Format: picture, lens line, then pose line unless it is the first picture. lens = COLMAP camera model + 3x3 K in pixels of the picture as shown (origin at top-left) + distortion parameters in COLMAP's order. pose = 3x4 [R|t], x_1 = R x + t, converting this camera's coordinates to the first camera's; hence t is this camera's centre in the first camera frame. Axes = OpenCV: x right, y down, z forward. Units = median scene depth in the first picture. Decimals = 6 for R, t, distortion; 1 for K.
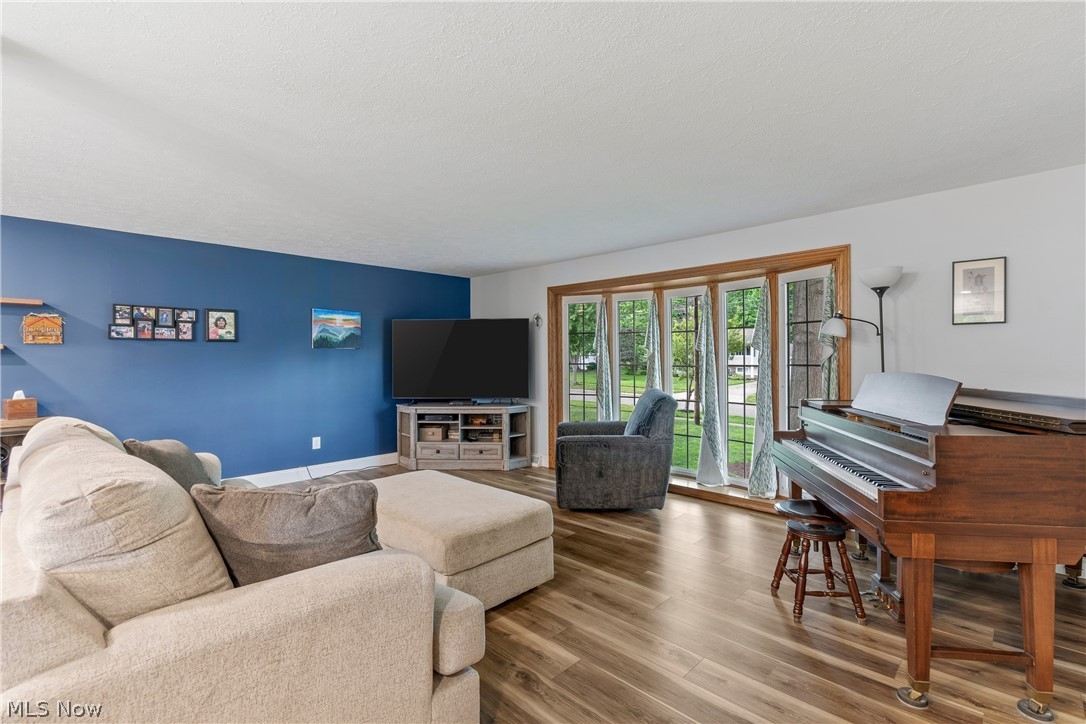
lens RADIAL K [[495.1, 0, 542.5], [0, 495.1, 352.2], [0, 0, 1]] dist [-0.003126, -0.001723]
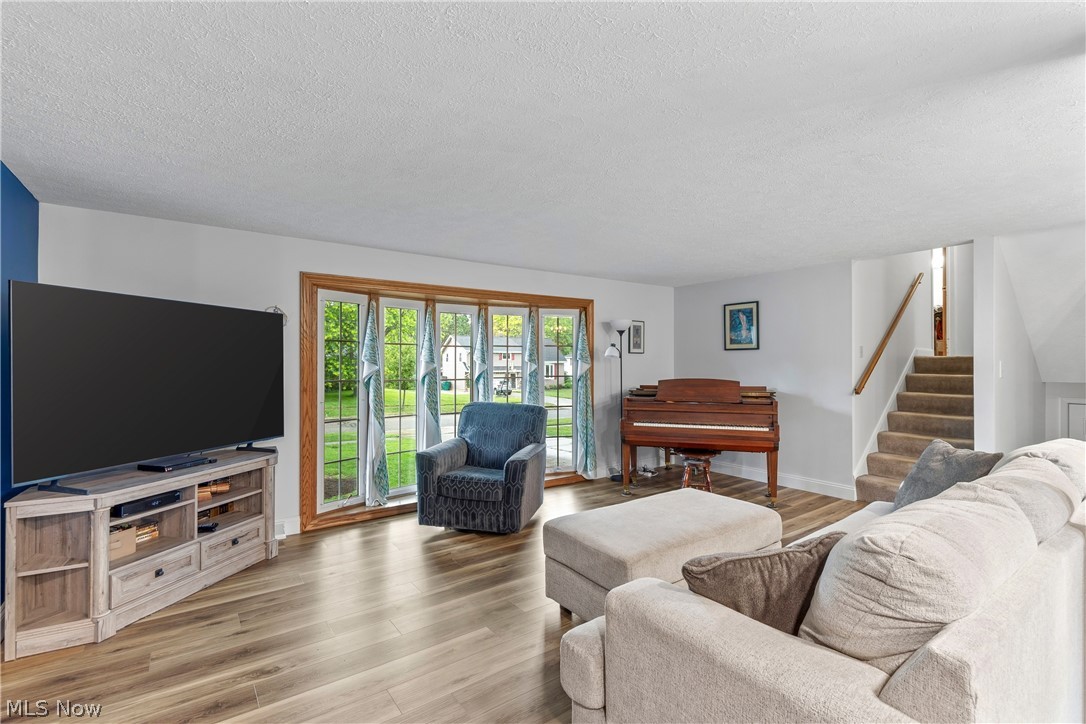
lens RADIAL K [[495.1, 0, 543.2], [0, 495.1, 368.2], [0, 0, 1]] dist [-0.003126, -0.001723]
pose [[0.182991, 0.002946, 0.983110, -0.610038], [-0.001970, 0.999995, -0.002630, 0.004181], [-0.983113, -0.001456, 0.182995, 0.548347]]
